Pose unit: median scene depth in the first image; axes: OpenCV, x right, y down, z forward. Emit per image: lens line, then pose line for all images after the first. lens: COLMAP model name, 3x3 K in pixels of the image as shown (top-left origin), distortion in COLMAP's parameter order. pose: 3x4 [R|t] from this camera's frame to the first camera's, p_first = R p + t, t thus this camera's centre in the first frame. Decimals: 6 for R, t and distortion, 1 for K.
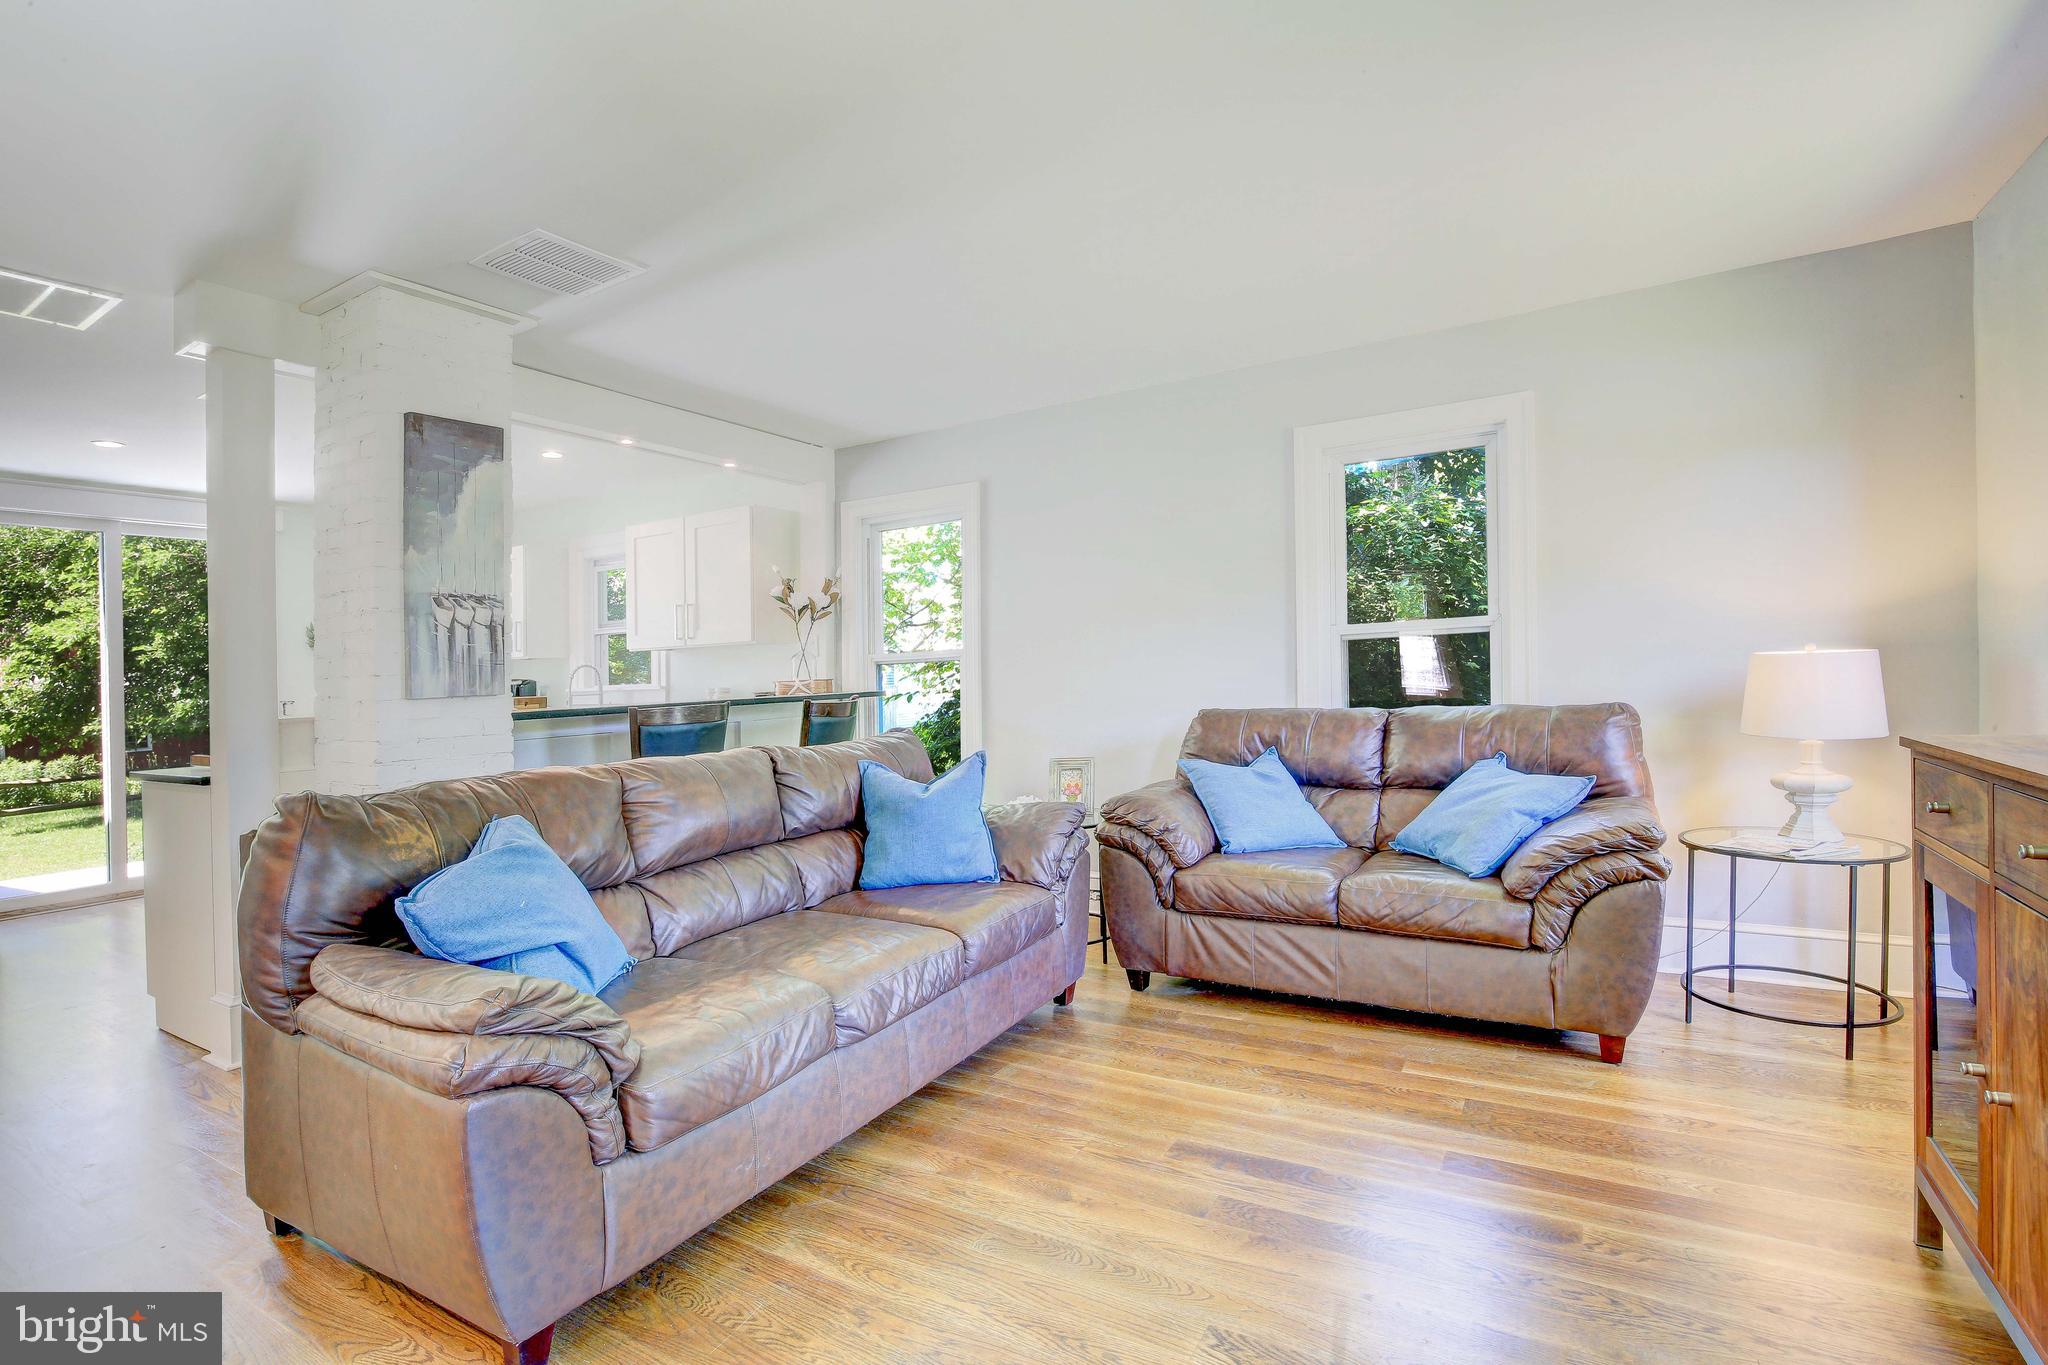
lens RADIAL K [[939.7, 0, 1011.5], [0, 939.7, 683.8], [0, 0, 1]] dist [-0.034585, 0.004598]
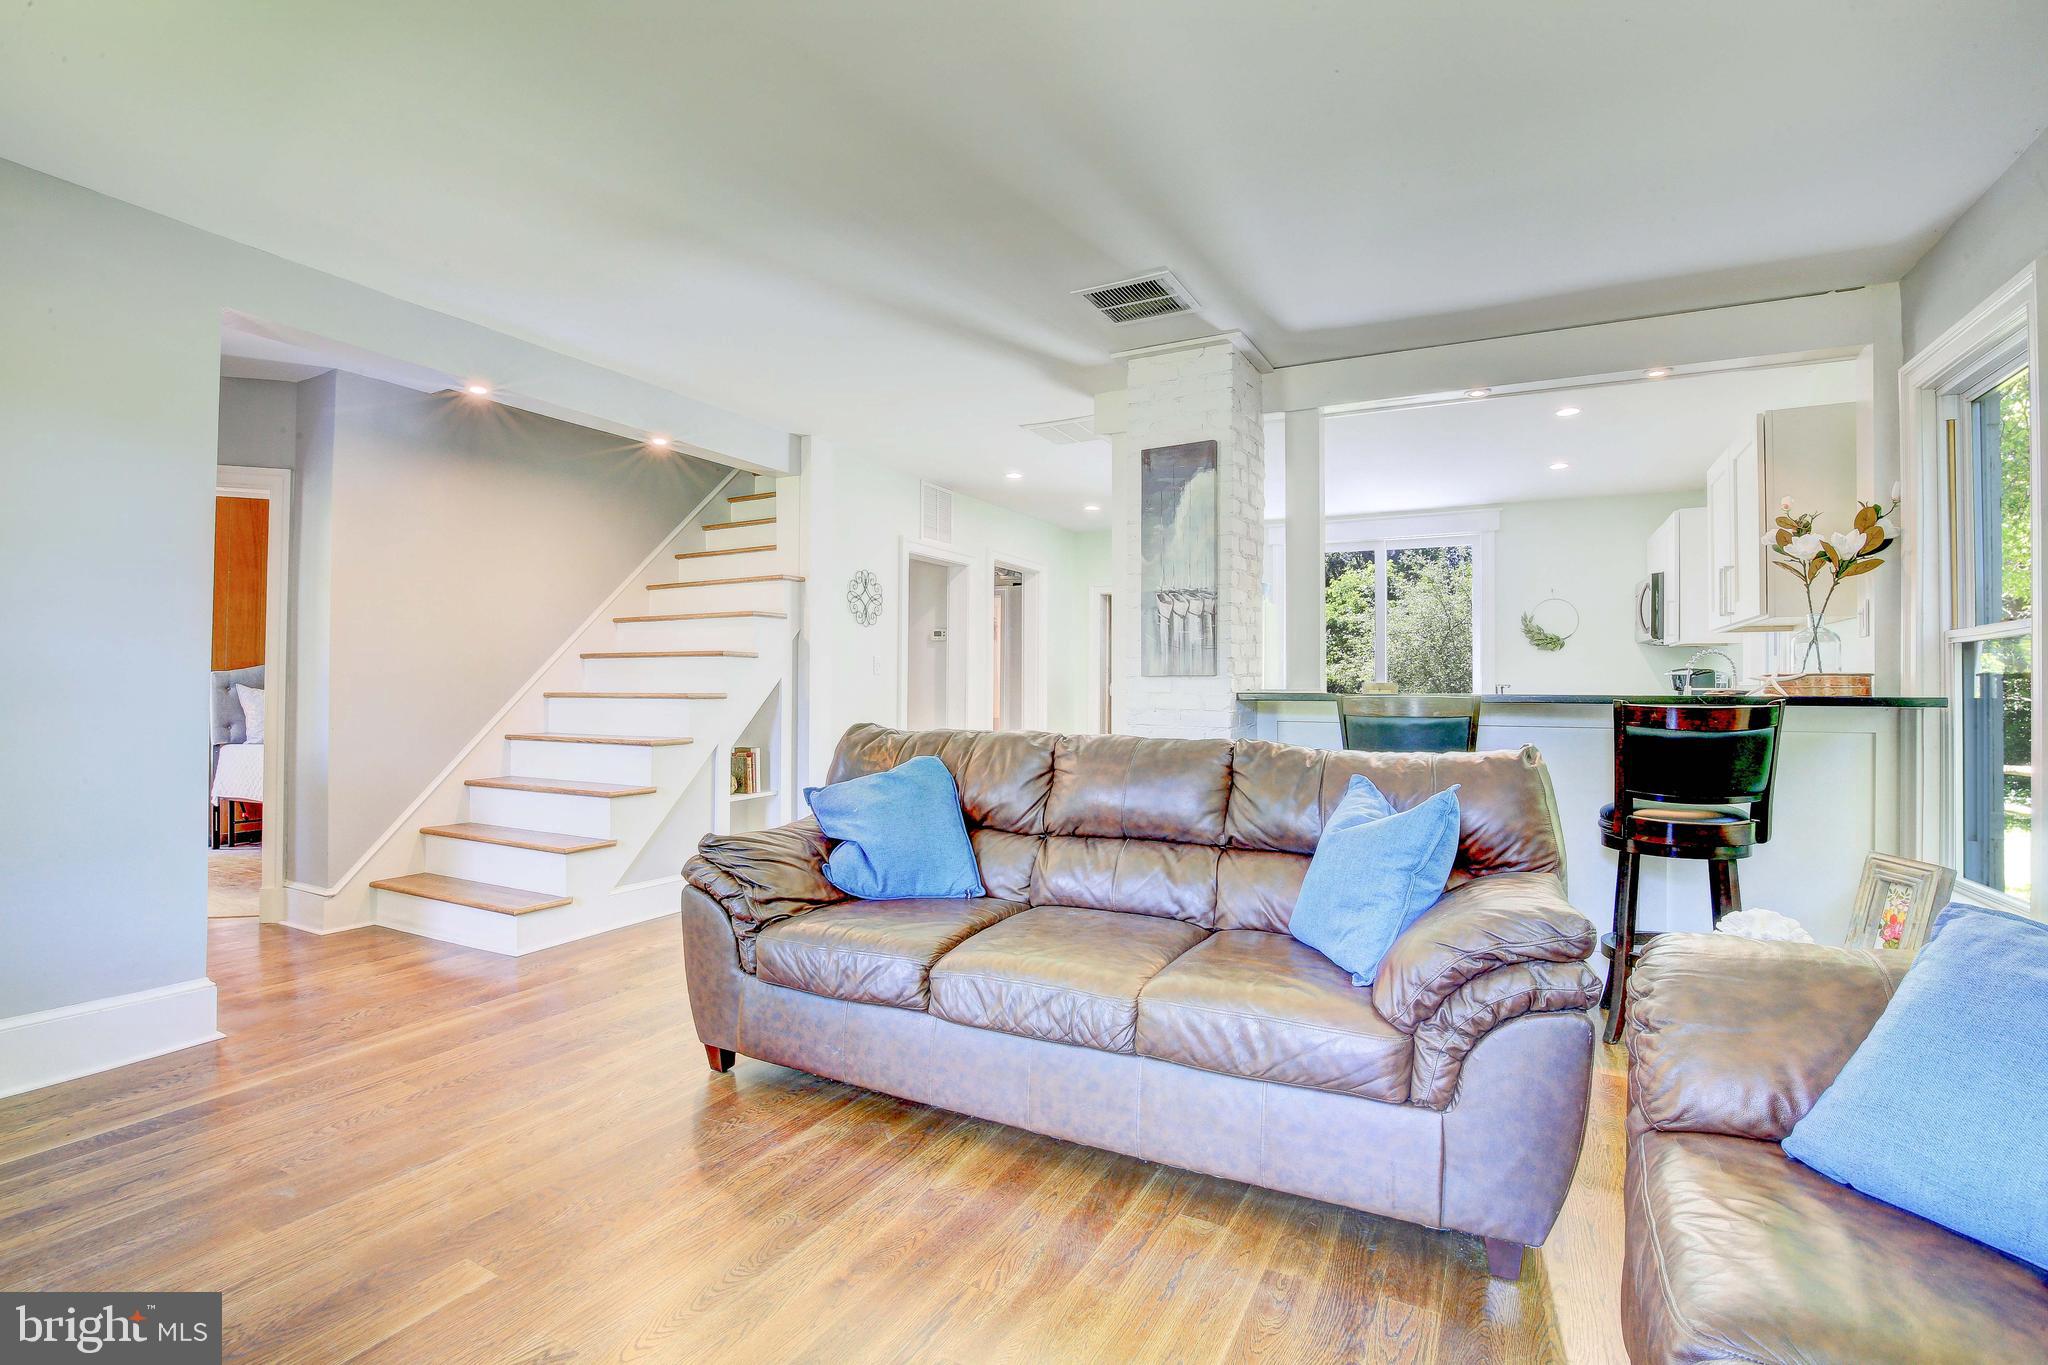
lens RADIAL K [[939.7, 0, 1009.0], [0, 939.7, 664.8], [0, 0, 1]] dist [-0.034585, 0.004598]
pose [[0.050788, 0.012255, -0.998634, 0.600711], [-0.022048, 0.999695, 0.011147, -0.008897], [0.998466, 0.021451, 0.051043, 0.722291]]
